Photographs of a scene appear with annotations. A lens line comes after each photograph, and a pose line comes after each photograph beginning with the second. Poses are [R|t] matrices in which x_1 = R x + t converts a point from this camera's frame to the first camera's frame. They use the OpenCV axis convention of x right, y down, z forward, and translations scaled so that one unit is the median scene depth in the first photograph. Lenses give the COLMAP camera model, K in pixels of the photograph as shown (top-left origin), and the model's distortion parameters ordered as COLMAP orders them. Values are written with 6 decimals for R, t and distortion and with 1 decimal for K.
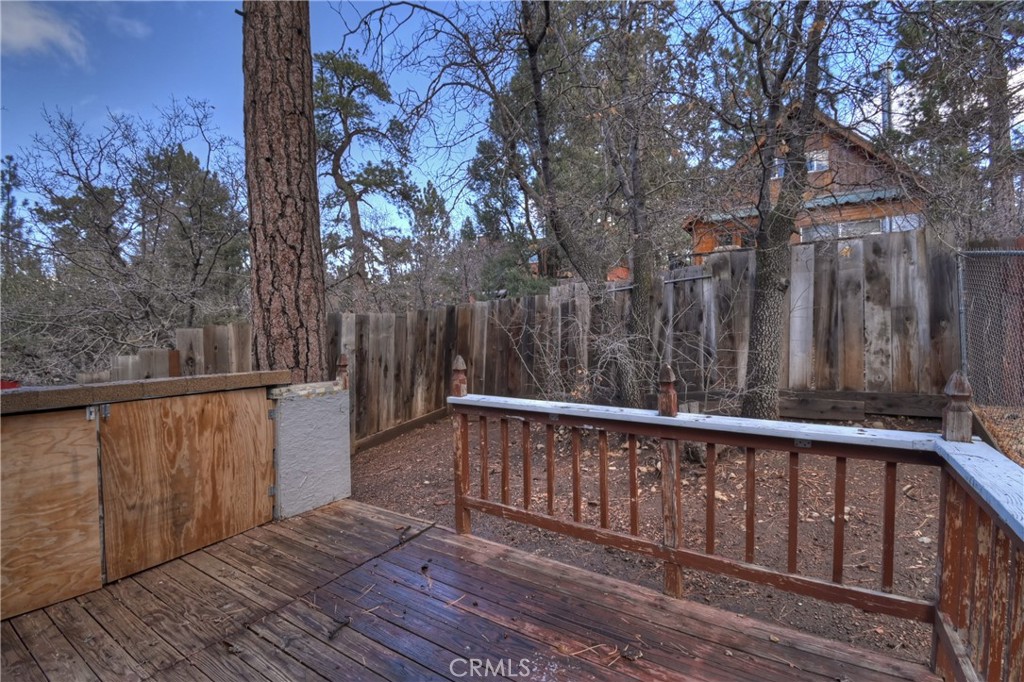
lens RADIAL K [[456.6, 0, 512.9], [0, 456.6, 346.1], [0, 0, 1]] dist [0.003119, -0.000336]
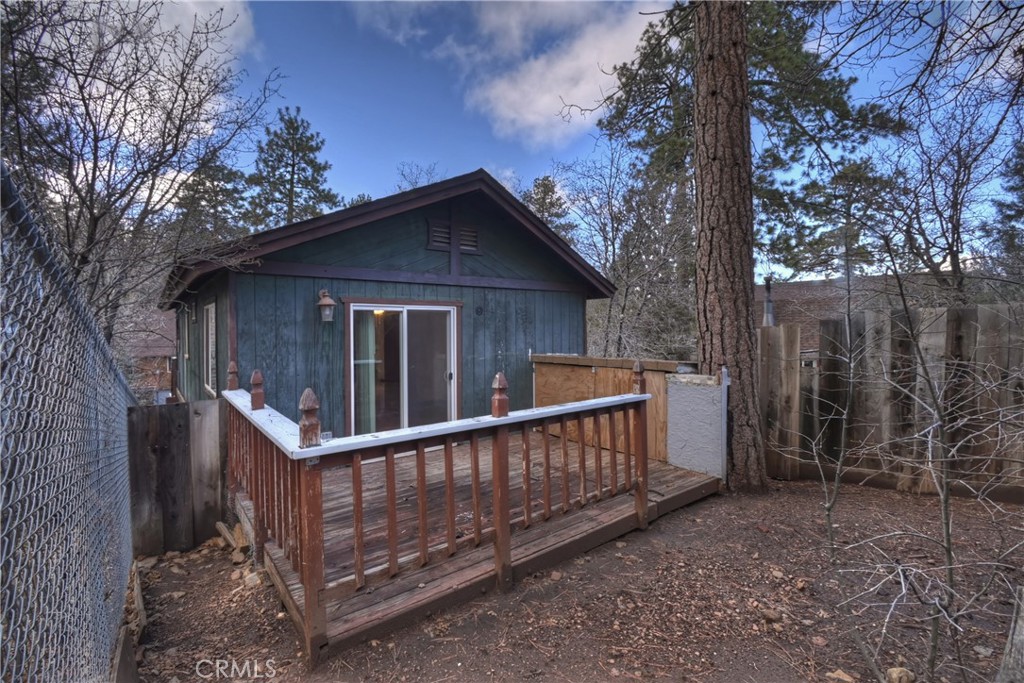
lens RADIAL K [[456.6, 0, 512.9], [0, 456.6, 346.6], [0, 0, 1]] dist [0.003119, -0.000336]
pose [[-0.305651, 0.050212, -0.950819, 0.925543], [-0.015984, 0.998197, 0.057852, -0.063587], [0.952010, 0.032881, -0.304297, 0.883658]]
